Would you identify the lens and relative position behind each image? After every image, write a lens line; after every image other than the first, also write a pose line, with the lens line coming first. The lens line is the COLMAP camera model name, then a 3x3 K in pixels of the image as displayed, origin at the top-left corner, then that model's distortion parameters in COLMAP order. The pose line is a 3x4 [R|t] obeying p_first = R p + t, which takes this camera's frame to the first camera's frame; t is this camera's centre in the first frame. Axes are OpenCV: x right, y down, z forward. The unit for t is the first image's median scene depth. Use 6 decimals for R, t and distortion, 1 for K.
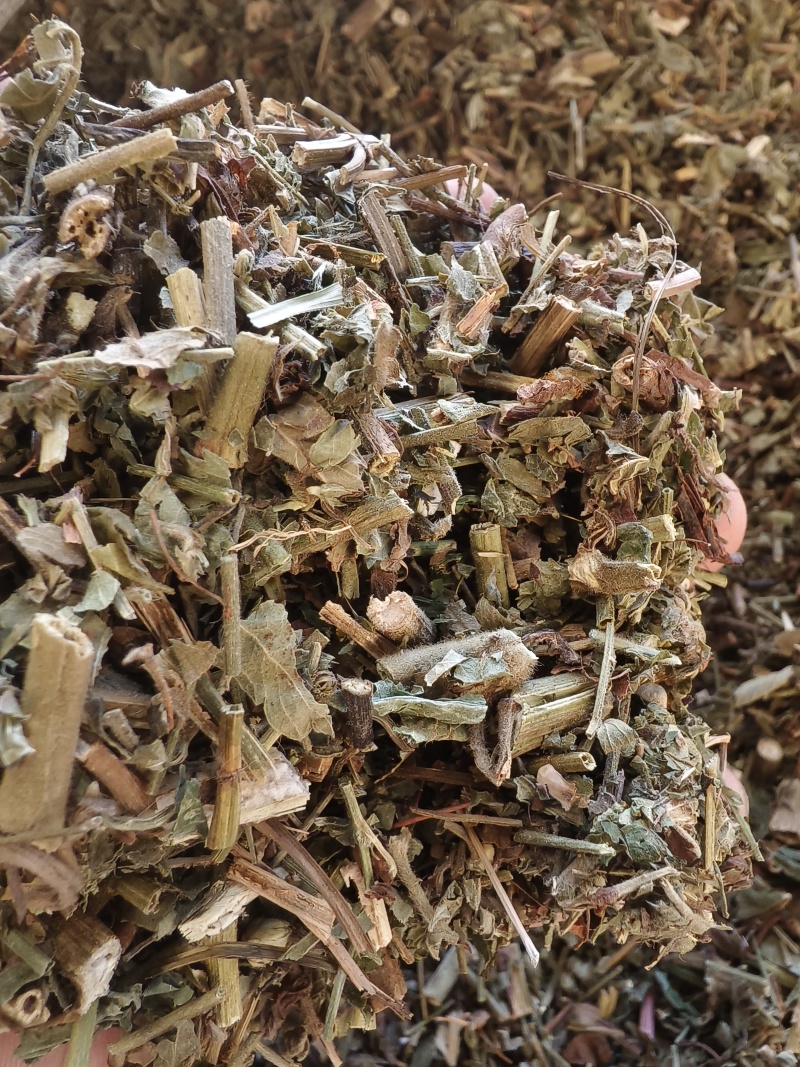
lens RADIAL K [[773.2, 0, 401.7], [0, 773.2, 536.8], [0, 0, 1]] dist [0.039400, 0.000834]
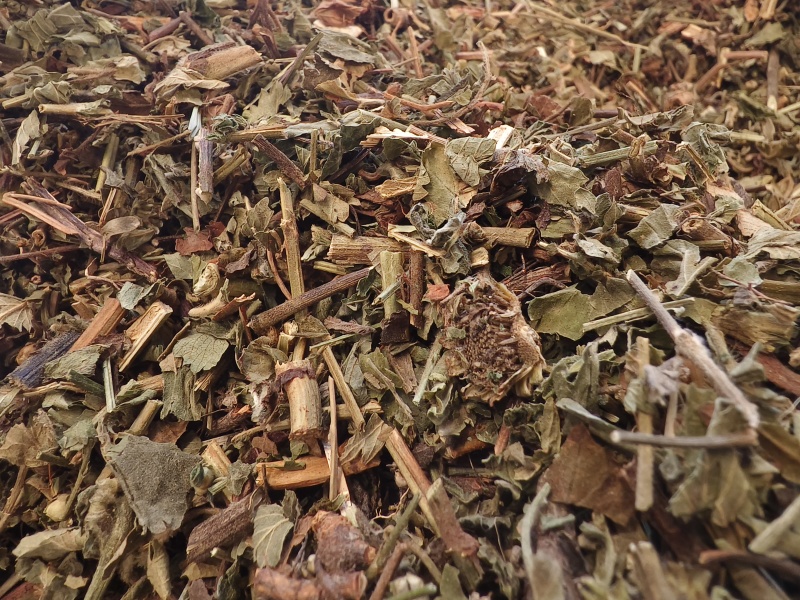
lens RADIAL K [[579.7, 0, 399.7], [0, 579.7, 299.1], [0, 0, 1]] dist [0.039400, 0.000834]
pose [[0.956841, -0.143040, 0.252972, 0.239943], [0.218078, 0.928777, -0.299693, -0.255901], [-0.192086, 0.341926, 0.919886, 0.618211]]
